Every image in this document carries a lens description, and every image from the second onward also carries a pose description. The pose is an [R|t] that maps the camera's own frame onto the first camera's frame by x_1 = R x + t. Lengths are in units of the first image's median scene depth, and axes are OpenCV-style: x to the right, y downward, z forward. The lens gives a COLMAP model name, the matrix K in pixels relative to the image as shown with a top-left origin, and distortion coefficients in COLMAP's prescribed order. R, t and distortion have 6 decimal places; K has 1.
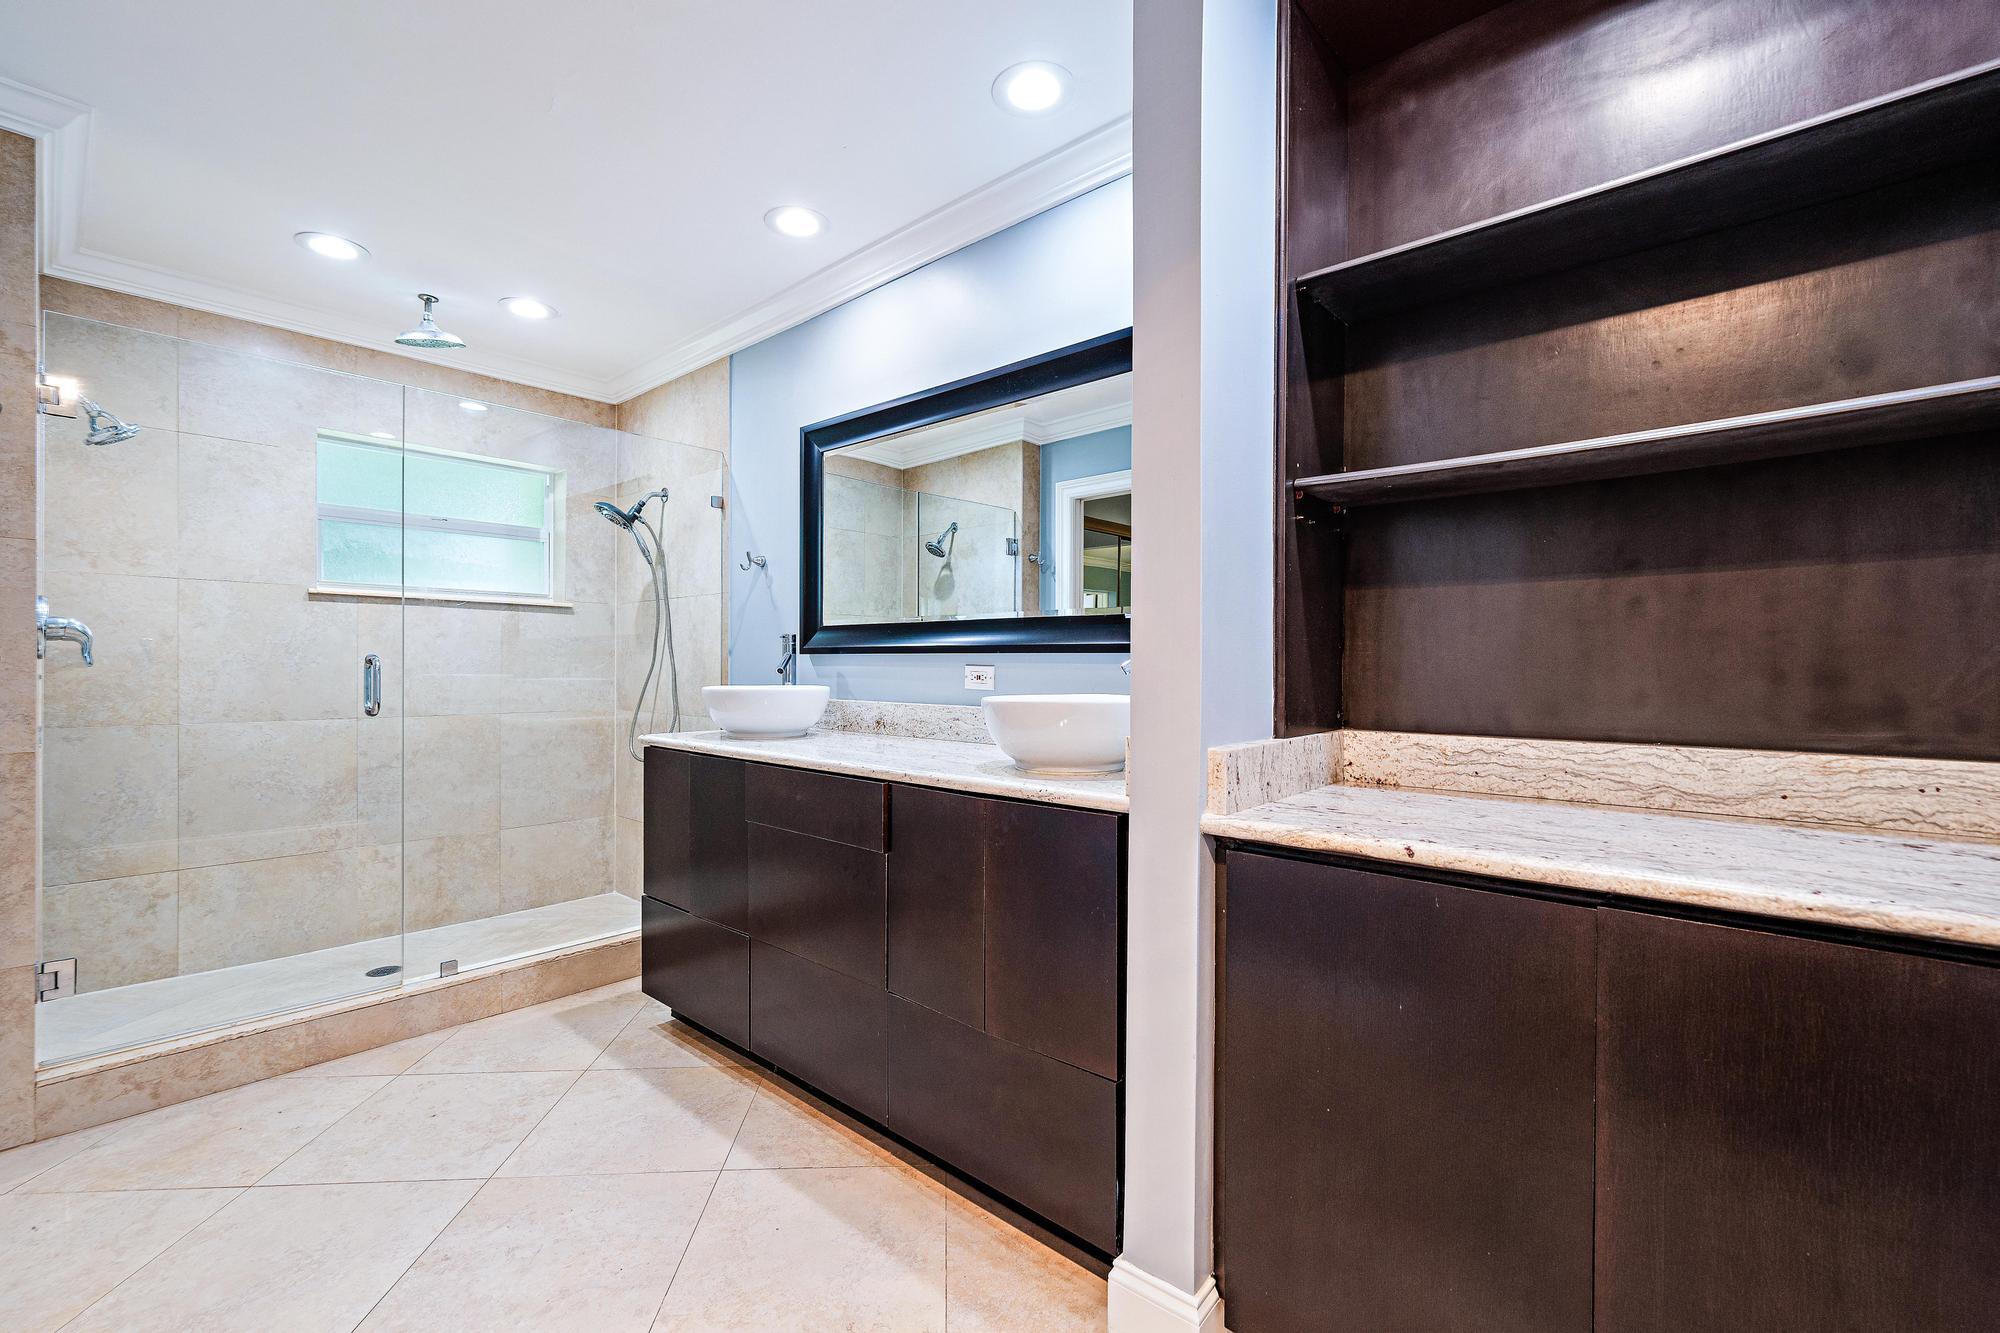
lens RADIAL K [[859.7, 0, 996.8], [0, 859.7, 665.6], [0, 0, 1]] dist [-0.003497, 0.000734]
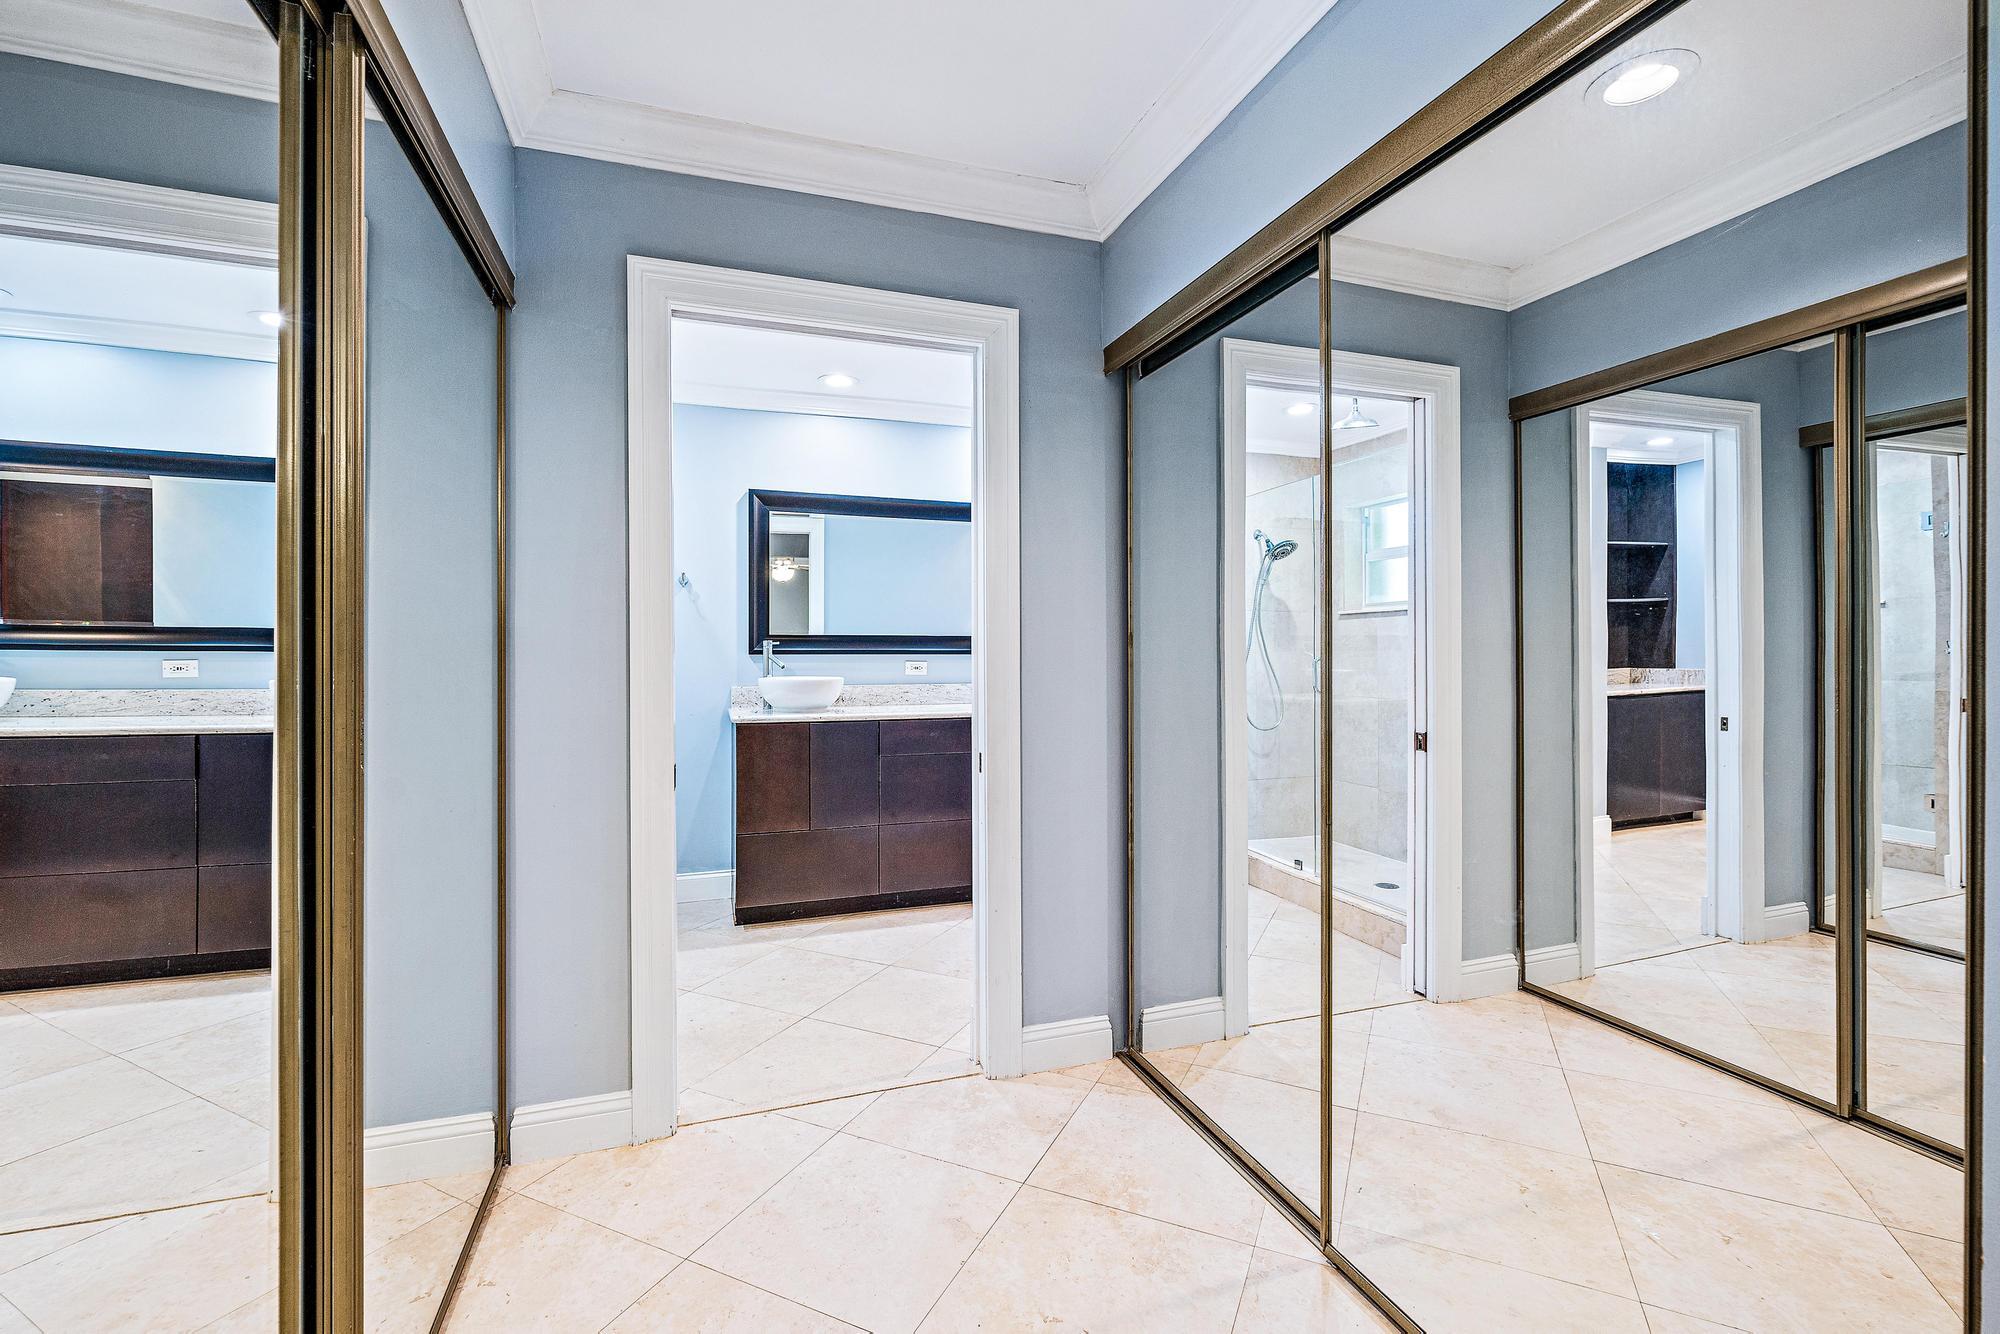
lens RADIAL K [[859.7, 0, 996.8], [0, 859.7, 666.1], [0, 0, 1]] dist [-0.003497, 0.000734]
pose [[0.479776, -0.010376, 0.877330, -1.284962], [0.008656, 0.999937, 0.007093, -0.001295], [-0.877348, 0.004191, 0.479836, 0.002140]]
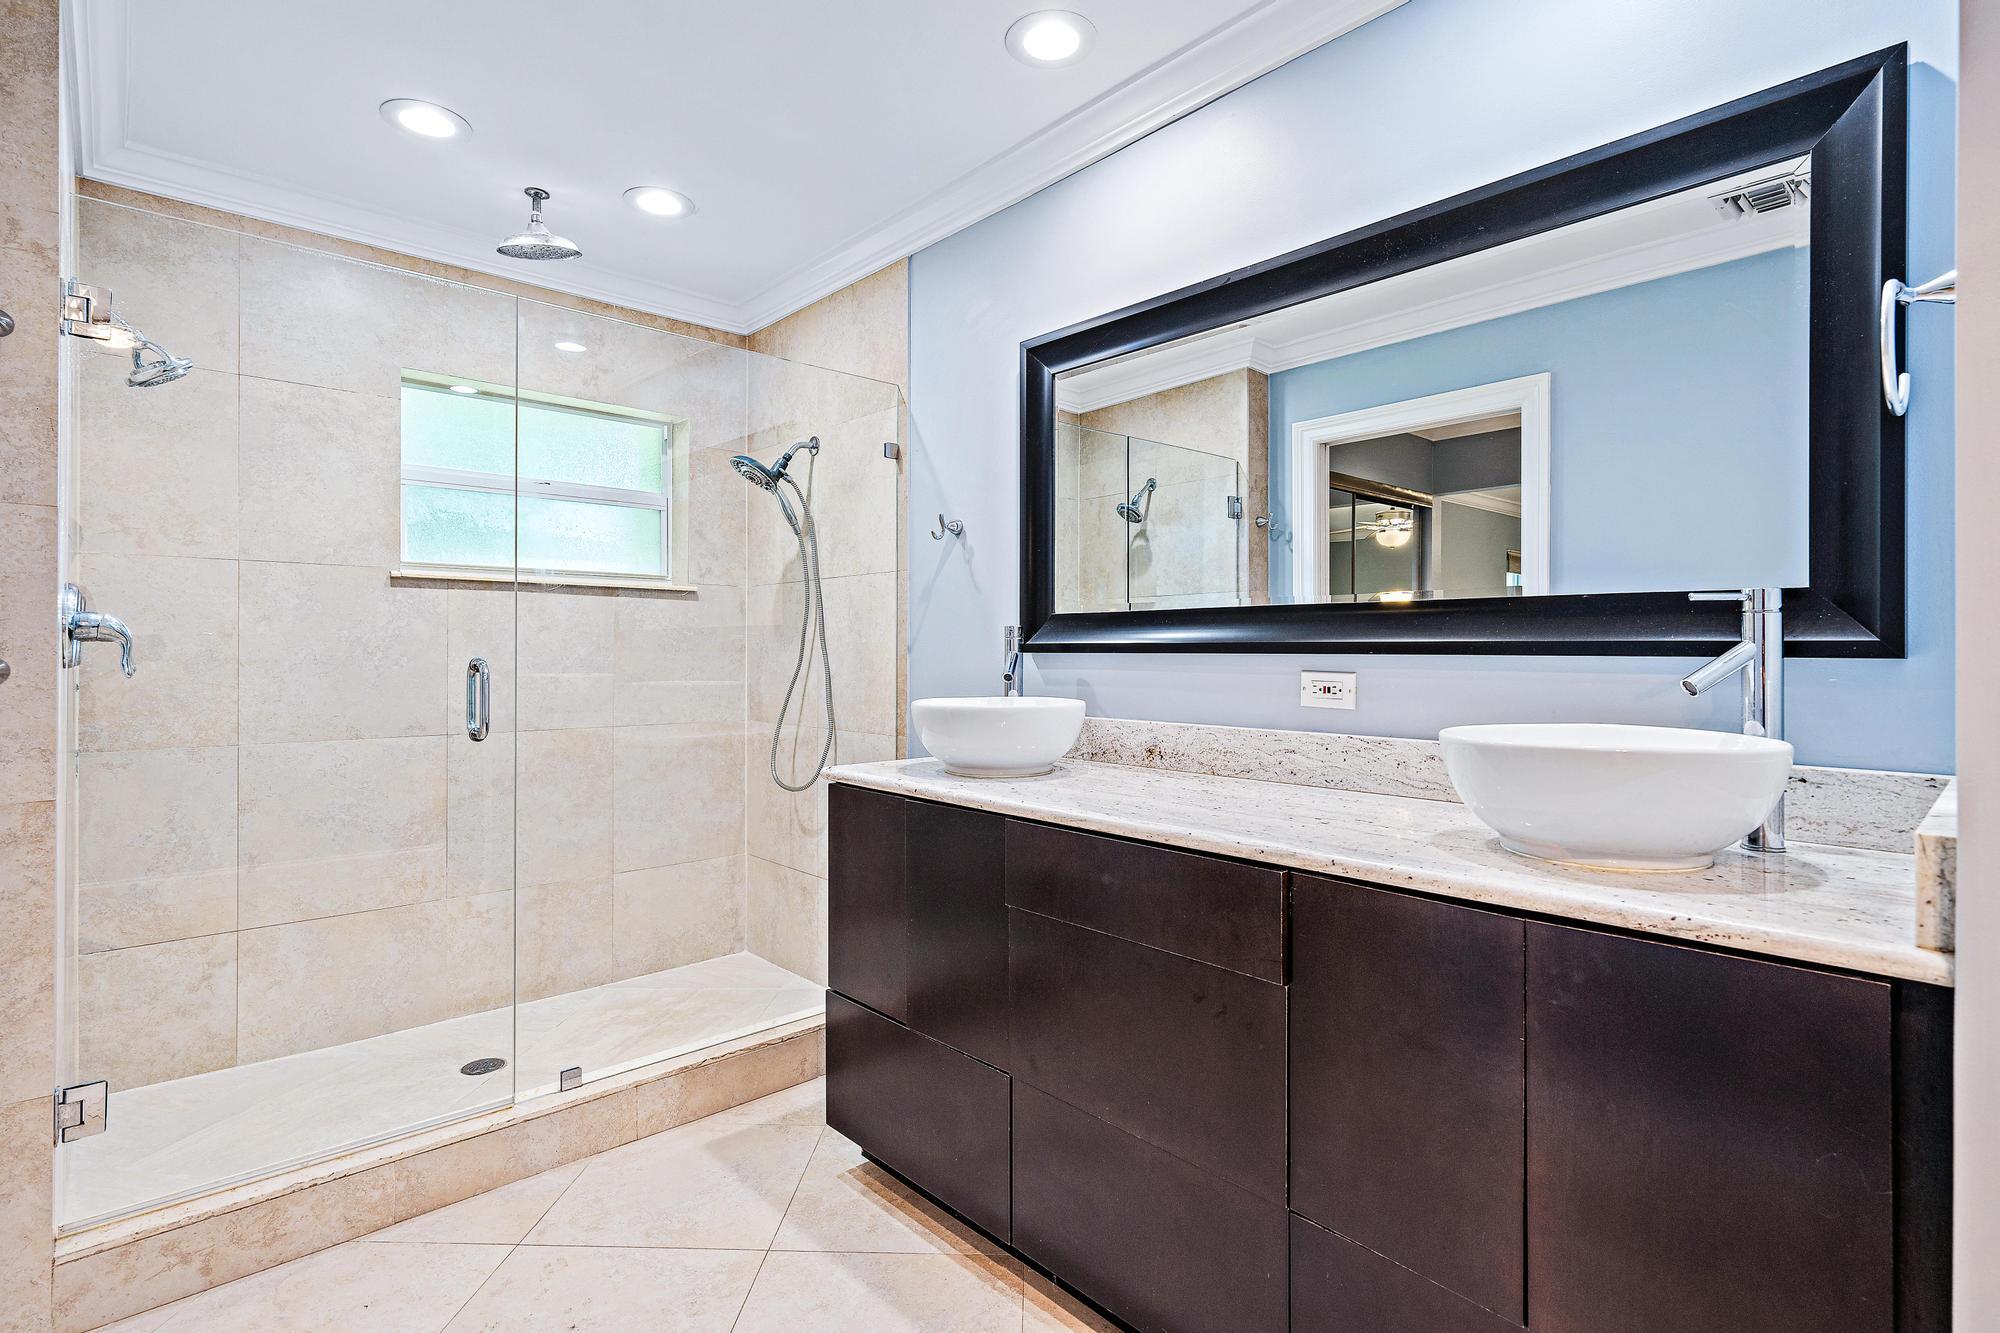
lens RADIAL K [[973.6, 0, 994.0], [0, 973.6, 644.2], [0, 0, 1]] dist [0.000049, -0.000045]
pose [[0.994625, -0.004501, -0.103445, -0.172617], [0.003603, 0.999954, -0.008866, -0.013888], [0.103480, 0.008445, 0.994596, 0.183023]]
